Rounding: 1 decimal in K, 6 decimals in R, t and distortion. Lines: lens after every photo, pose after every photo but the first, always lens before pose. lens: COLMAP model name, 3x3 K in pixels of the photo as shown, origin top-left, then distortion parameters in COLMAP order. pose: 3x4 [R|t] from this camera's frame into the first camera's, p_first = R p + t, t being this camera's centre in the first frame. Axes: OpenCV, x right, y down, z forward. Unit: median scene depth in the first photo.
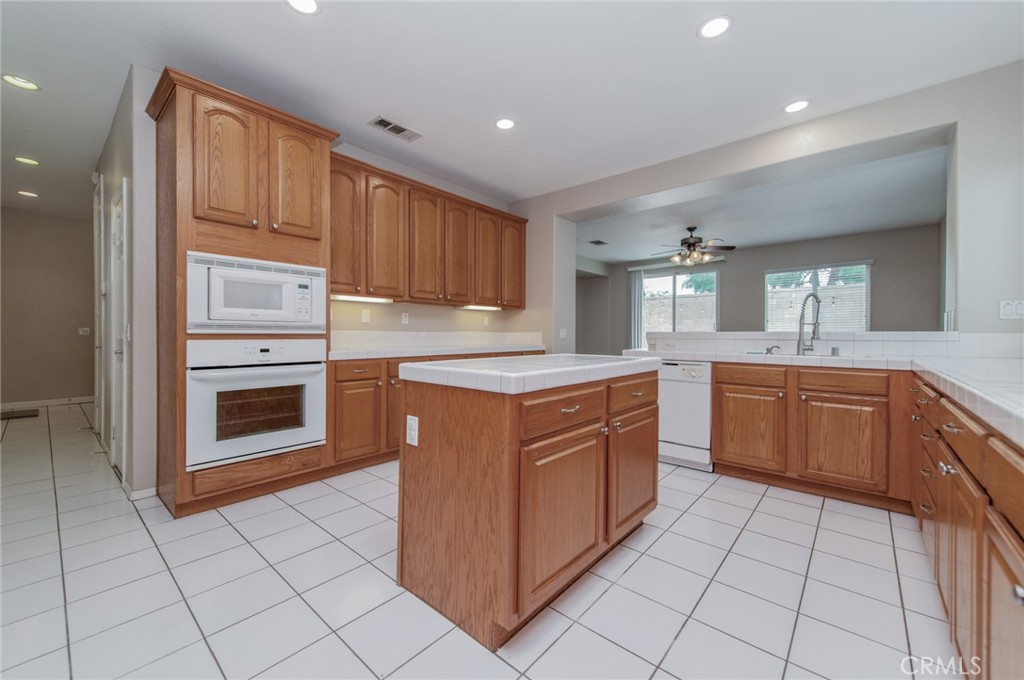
lens RADIAL K [[402.9, 0, 511.1], [0, 402.9, 338.4], [0, 0, 1]] dist [0.001405, 0.000169]
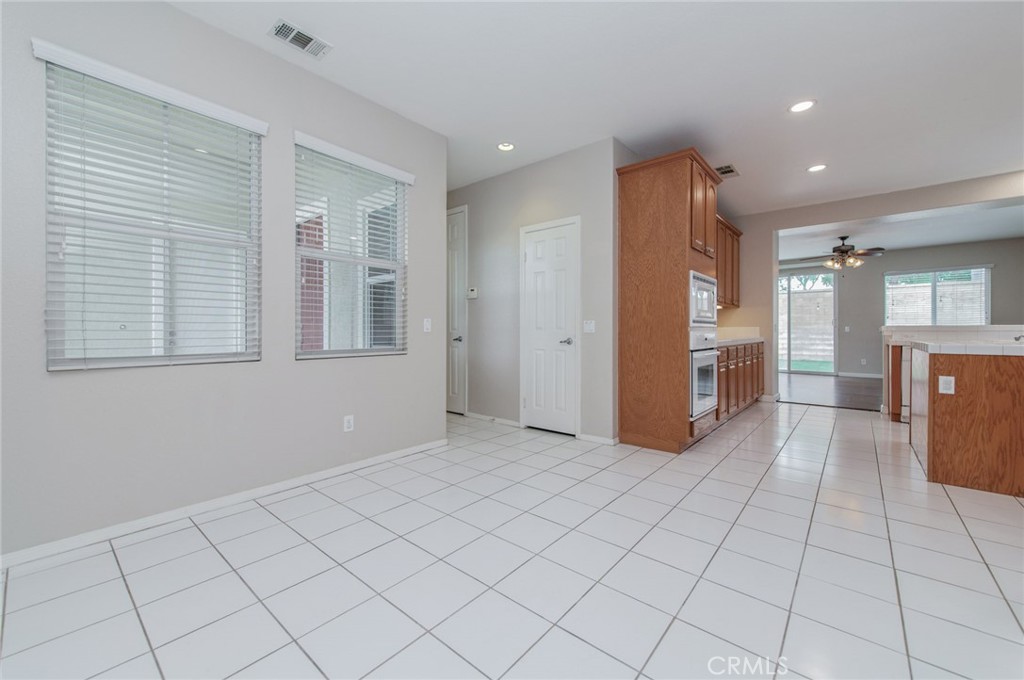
lens RADIAL K [[402.9, 0, 514.9], [0, 402.9, 332.8], [0, 0, 1]] dist [0.001405, 0.000169]
pose [[0.999912, -0.004289, 0.012583, -0.523420], [0.004351, 0.999979, -0.004841, 0.005075], [-0.012562, 0.004895, 0.999909, -0.157506]]
